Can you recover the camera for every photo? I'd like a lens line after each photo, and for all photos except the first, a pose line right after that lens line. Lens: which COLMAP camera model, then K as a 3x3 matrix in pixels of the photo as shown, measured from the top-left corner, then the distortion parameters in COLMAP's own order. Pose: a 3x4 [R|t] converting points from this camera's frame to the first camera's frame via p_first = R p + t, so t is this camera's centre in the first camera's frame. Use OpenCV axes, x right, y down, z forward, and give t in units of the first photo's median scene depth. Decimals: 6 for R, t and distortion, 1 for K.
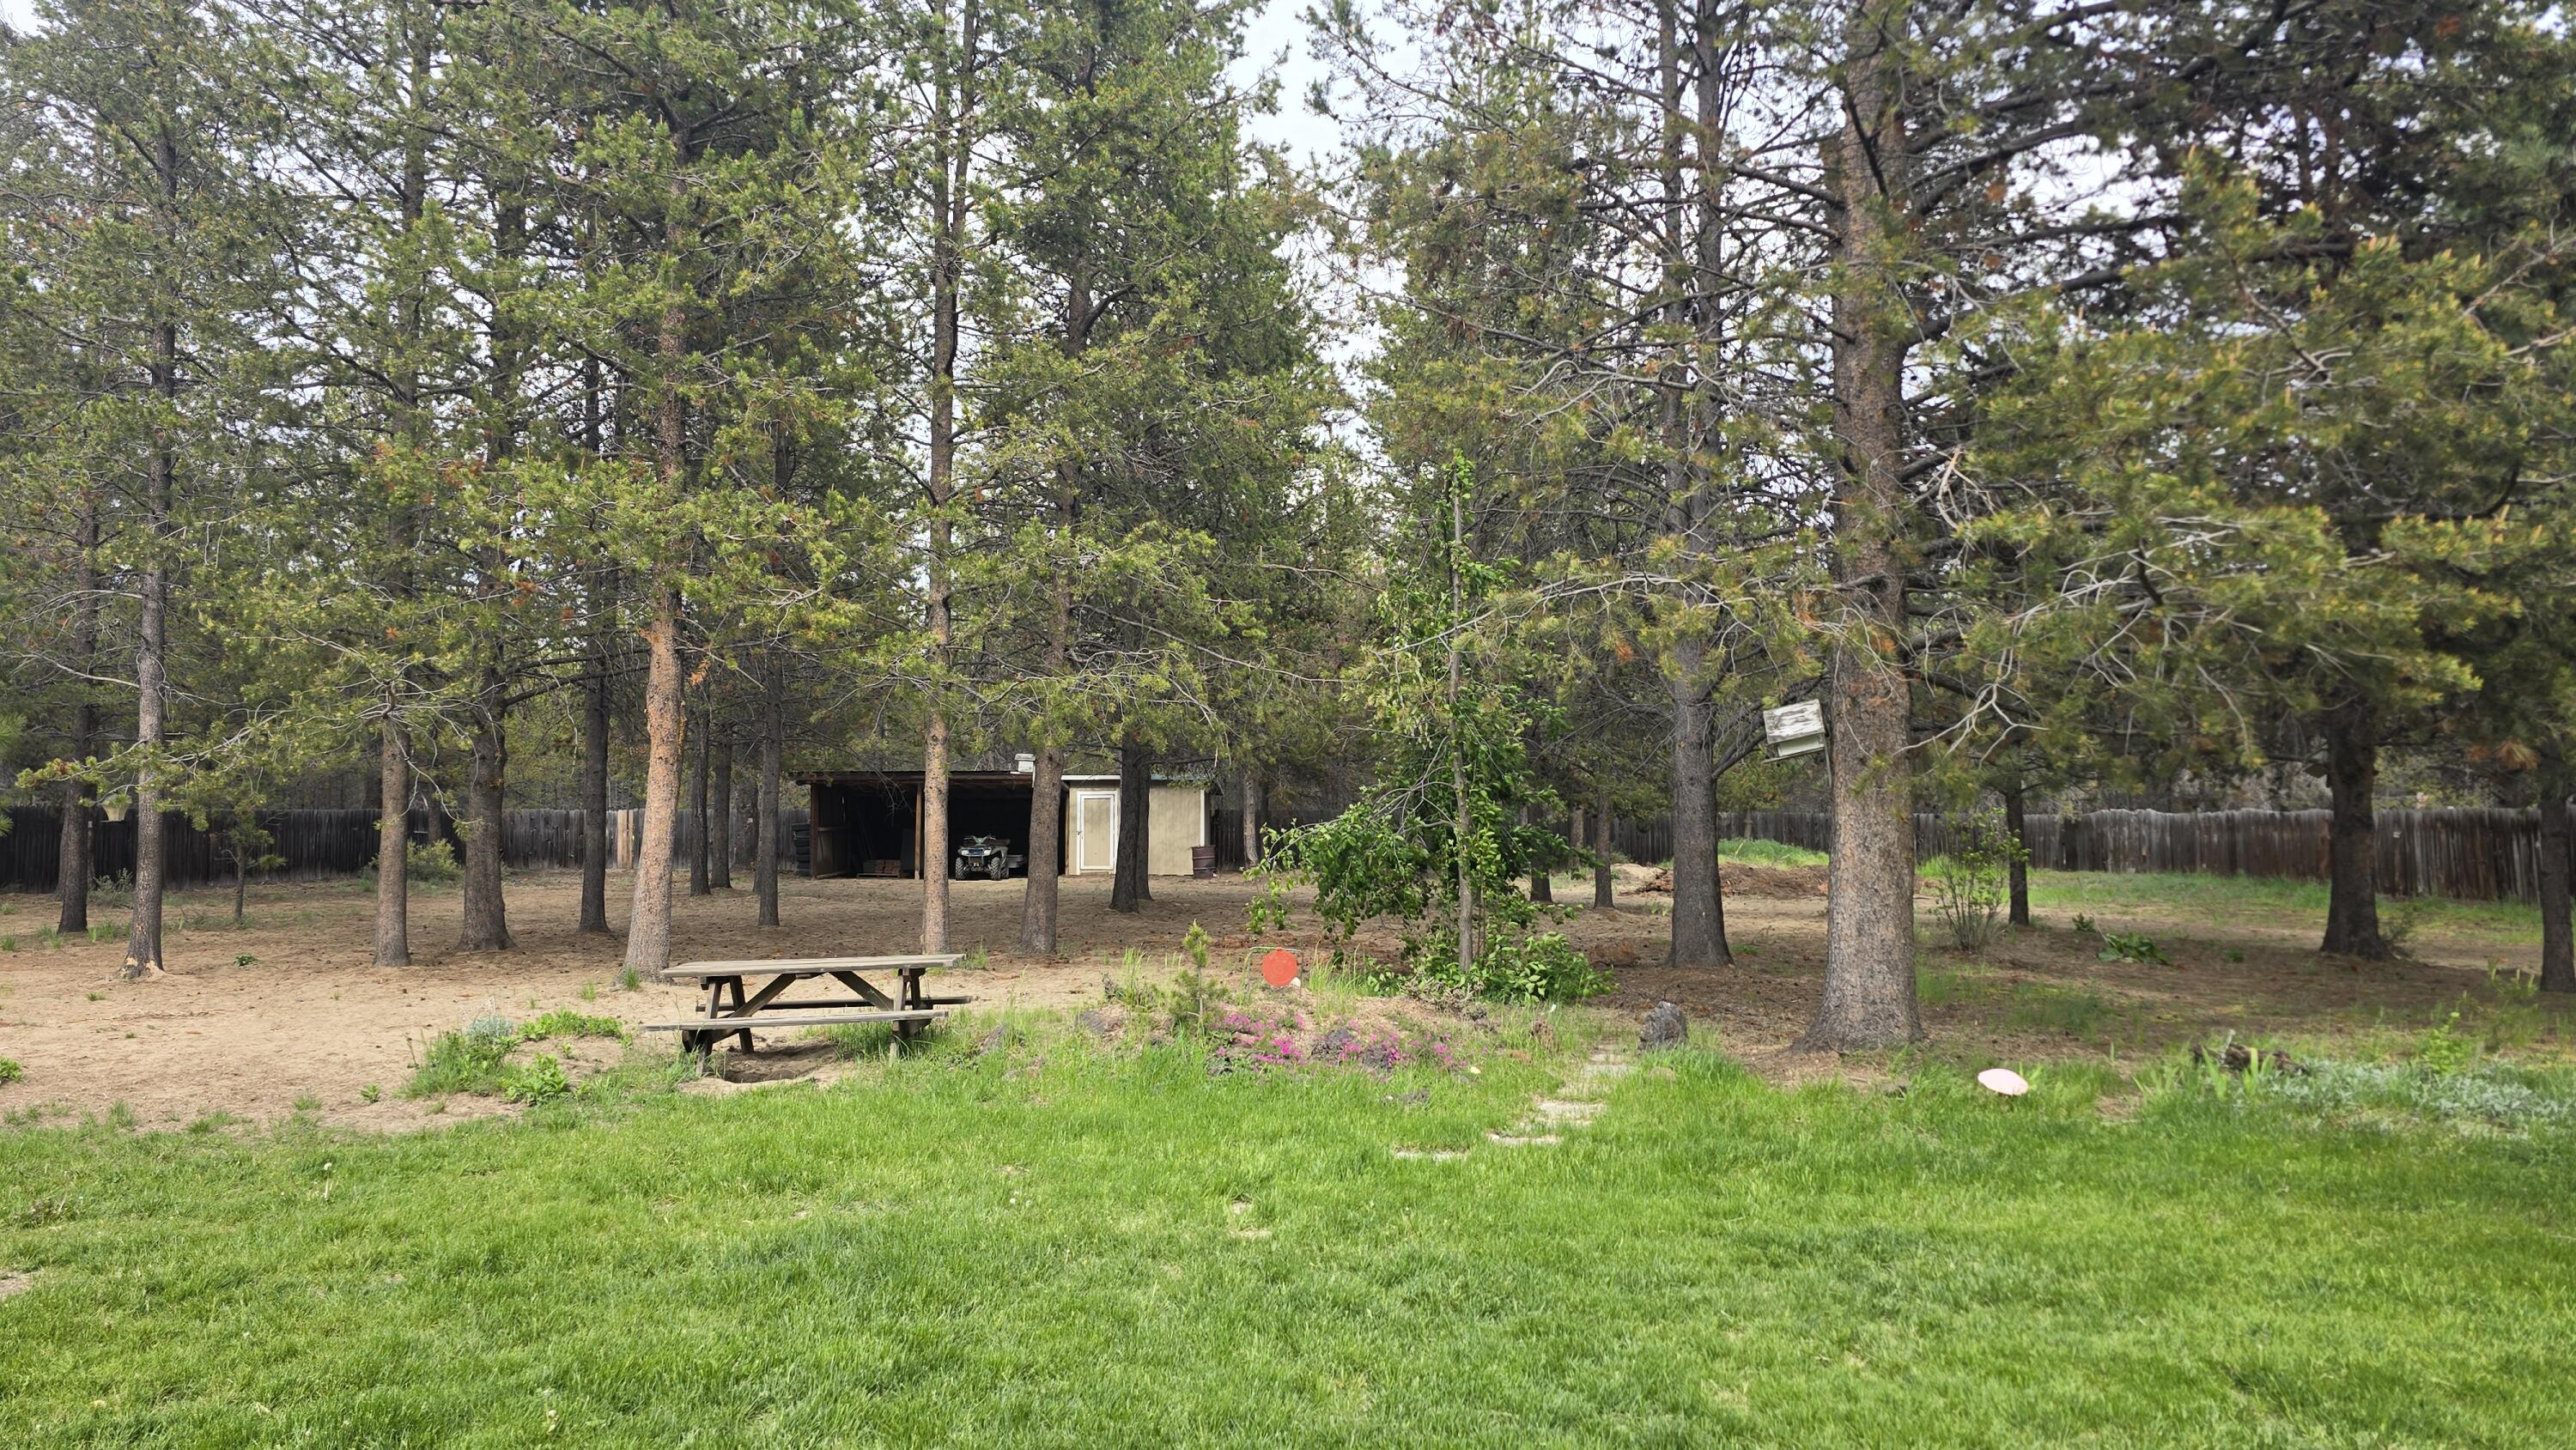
lens RADIAL K [[1721.6, 0, 1278.7], [0, 1721.6, 716.5], [0, 0, 1]] dist [0.048829, -0.004476]
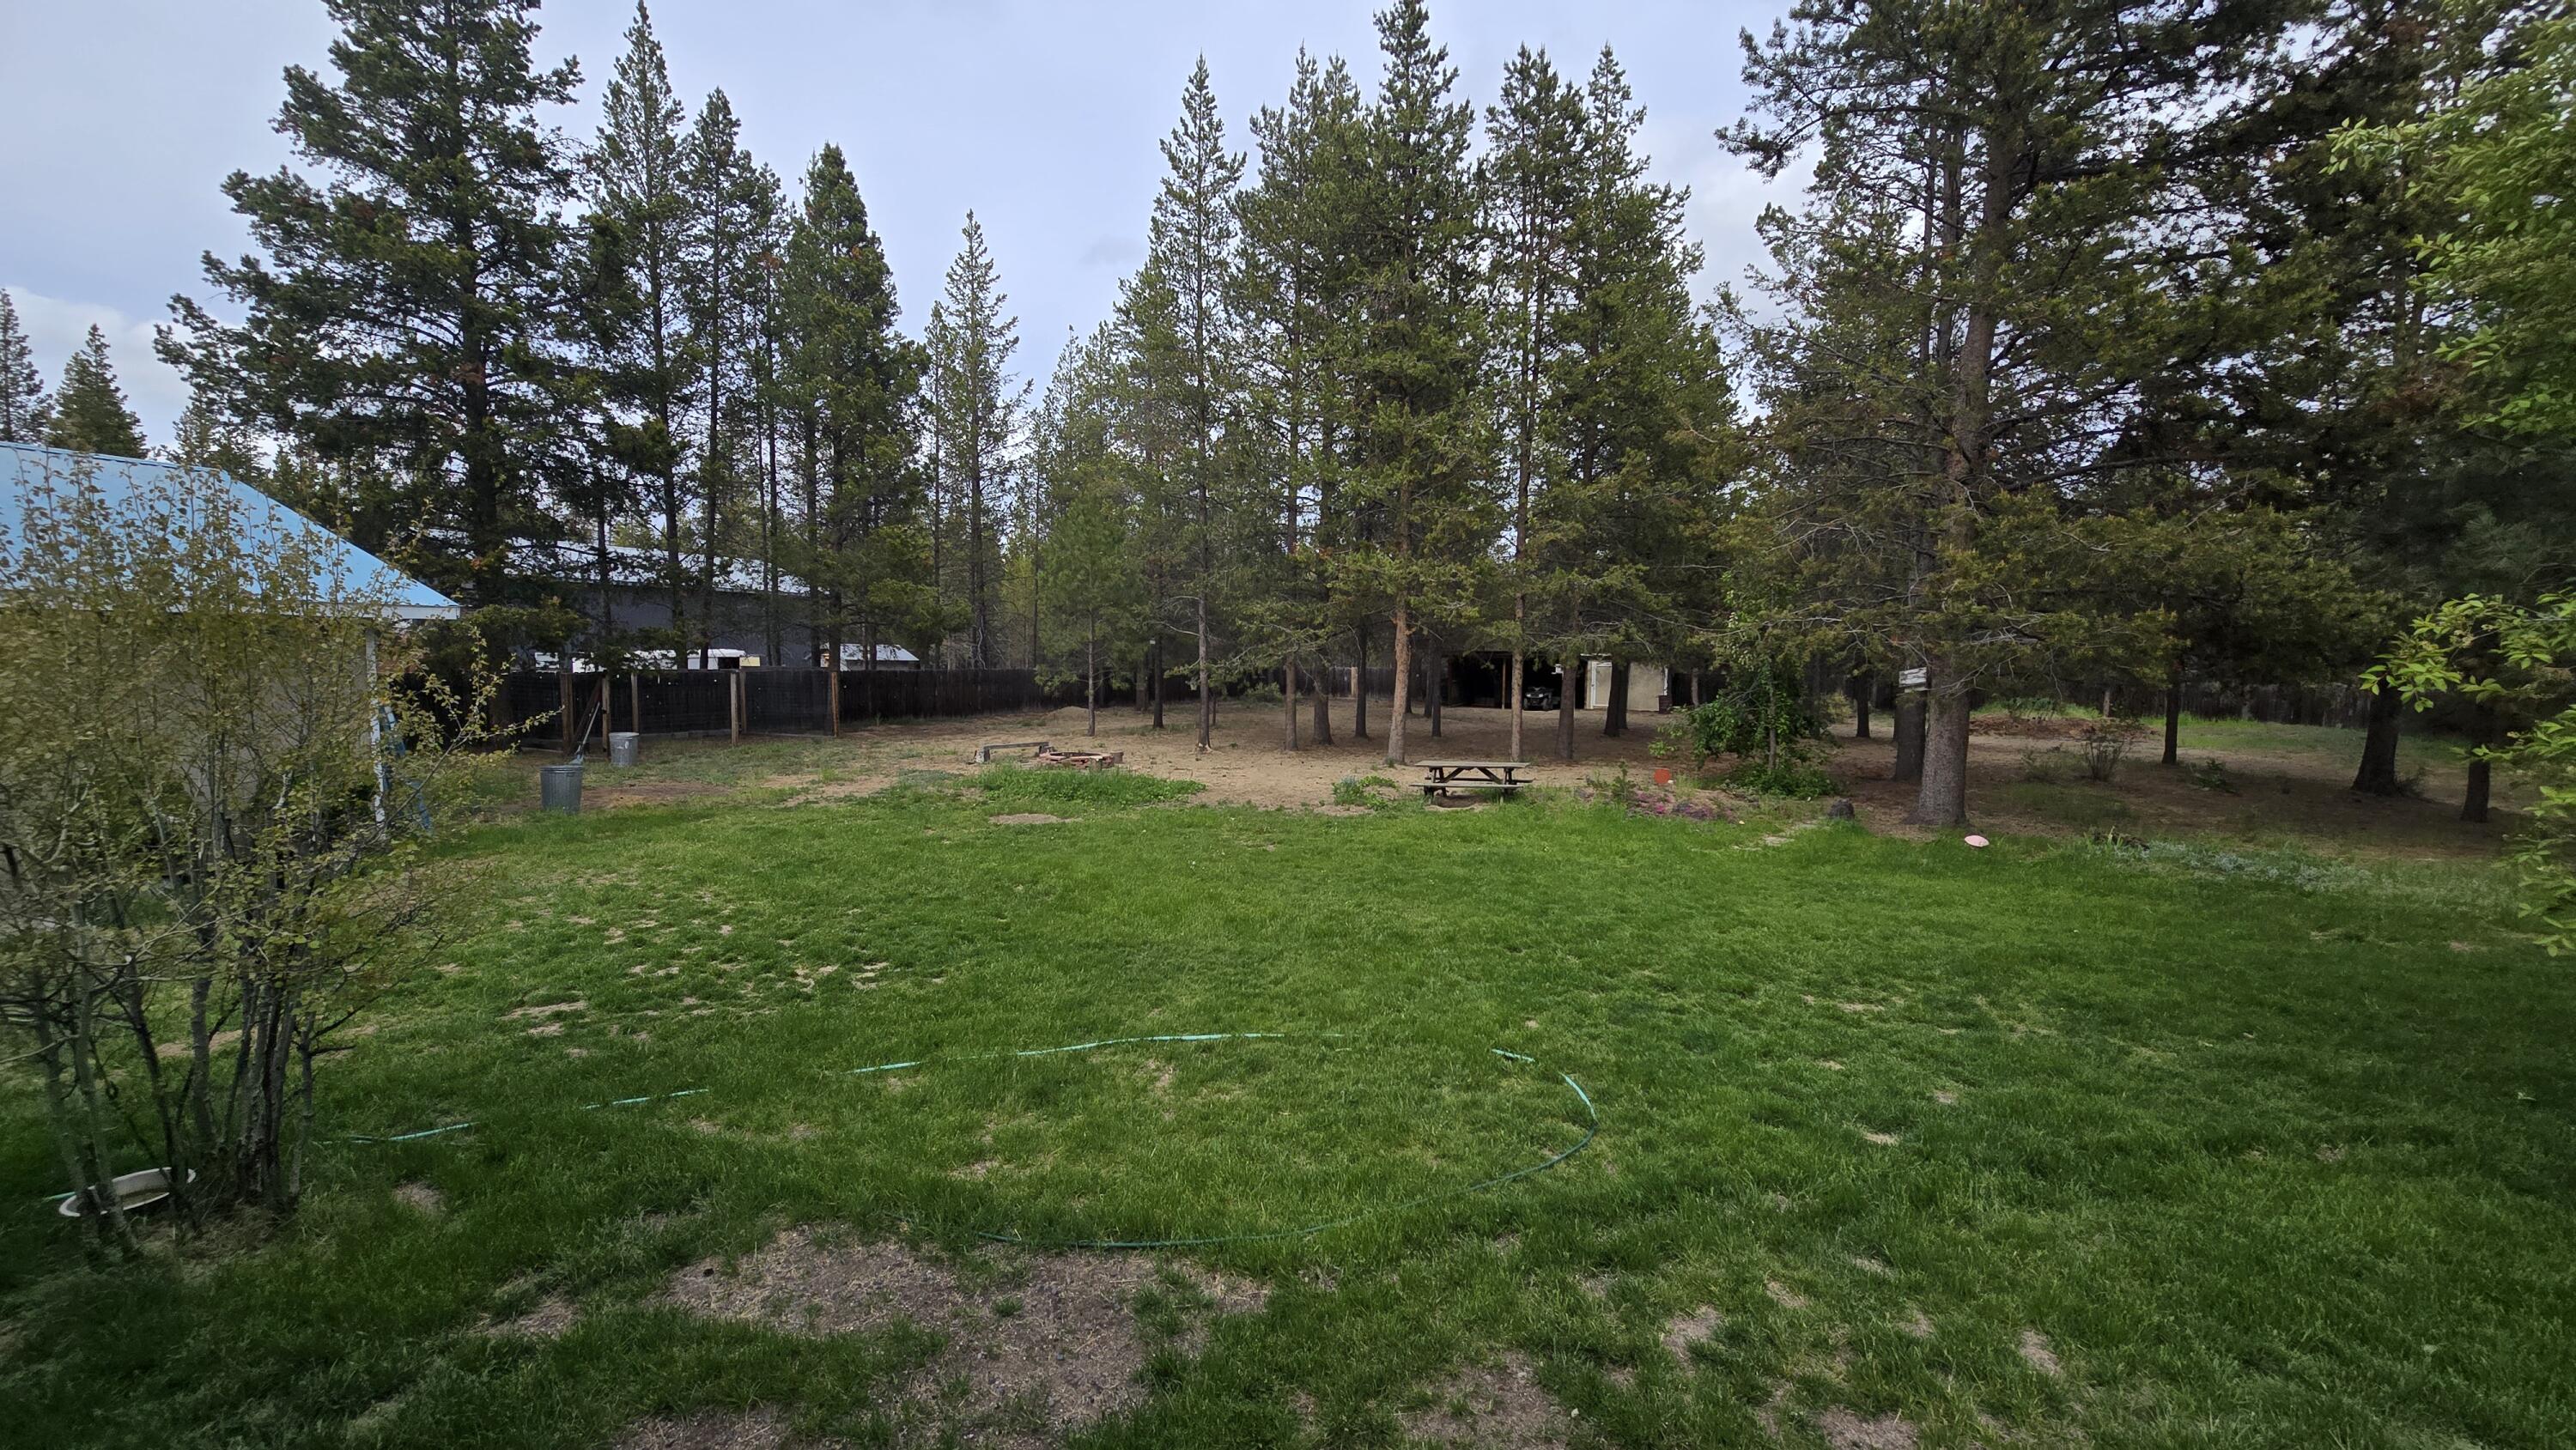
lens RADIAL K [[1052.0, 0, 1297.9], [0, 1052.0, 715.4], [0, 0, 1]] dist [-0.008006, -0.000098]
pose [[0.922818, 0.031191, -0.383971, 0.070744], [0.011920, 0.993928, 0.109388, -0.079687], [0.385051, -0.105523, 0.916843, -0.404923]]
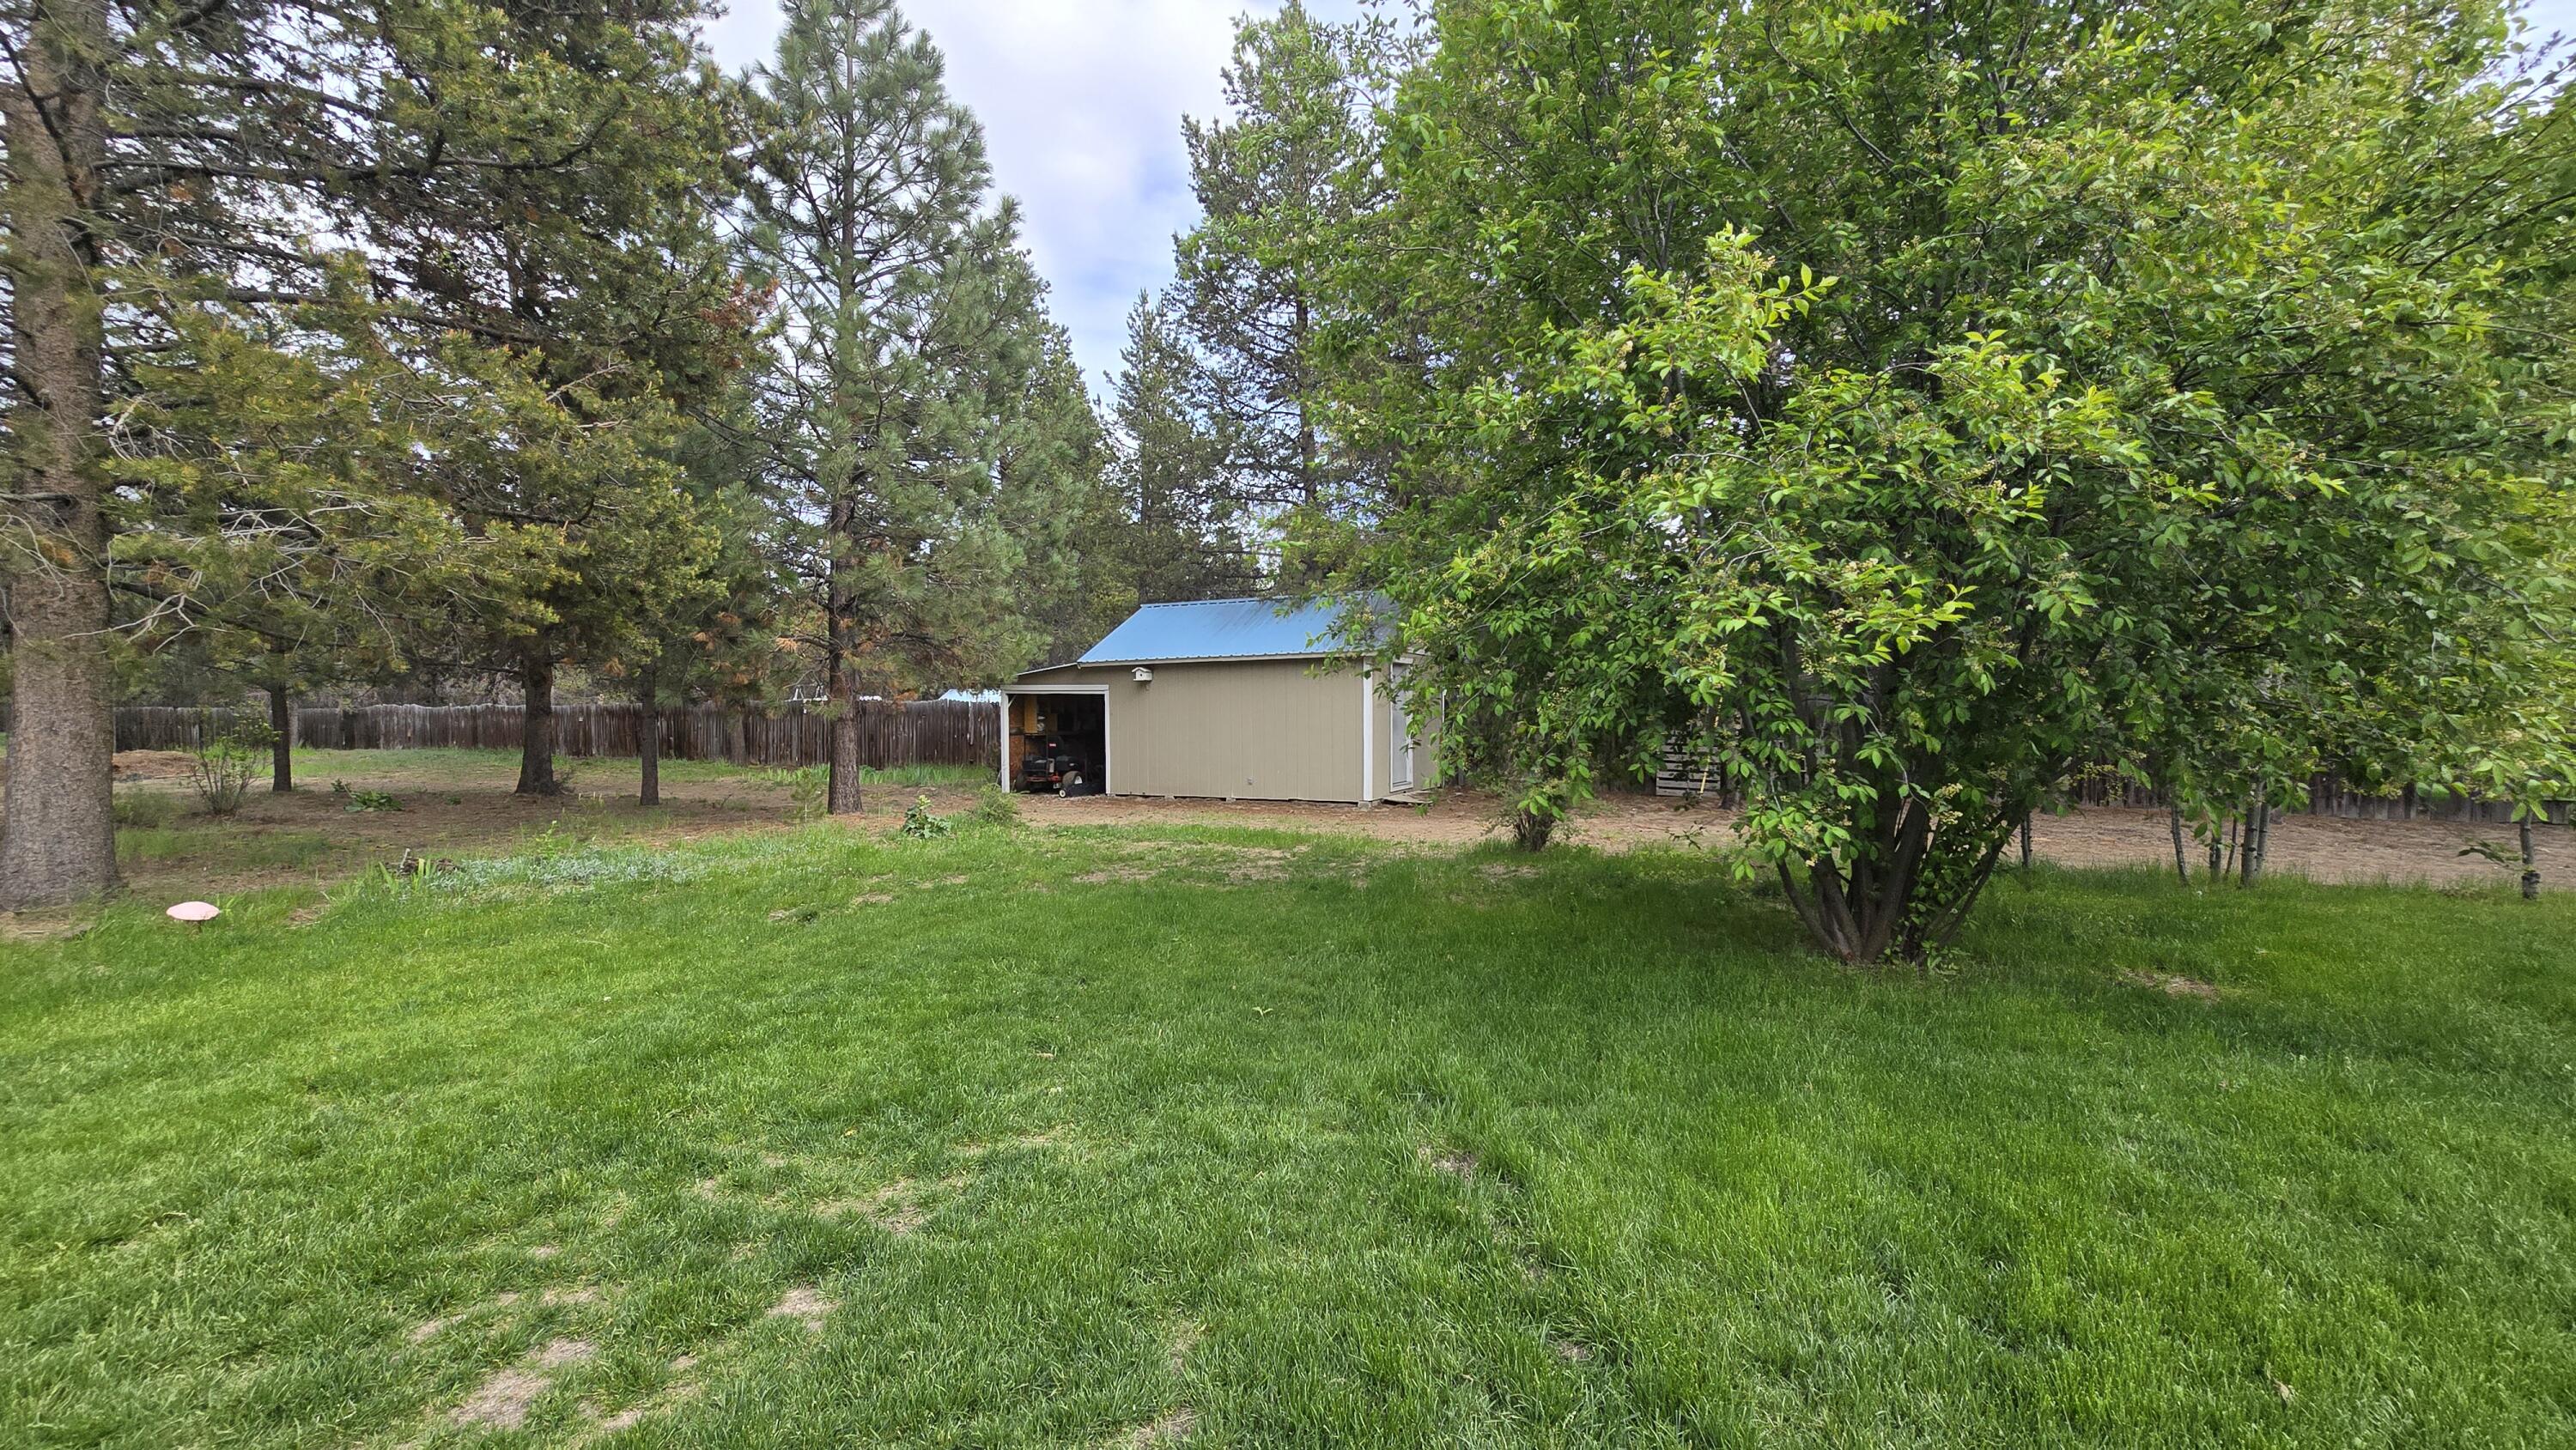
lens RADIAL K [[1052.0, 0, 1297.9], [0, 1052.0, 715.4], [0, 0, 1]] dist [-0.008006, -0.000098]
pose [[0.405986, -0.006013, 0.913859, 0.031501], [-0.050637, 0.998294, 0.029064, 0.002647], [-0.912475, -0.058075, 0.404989, -0.023240]]
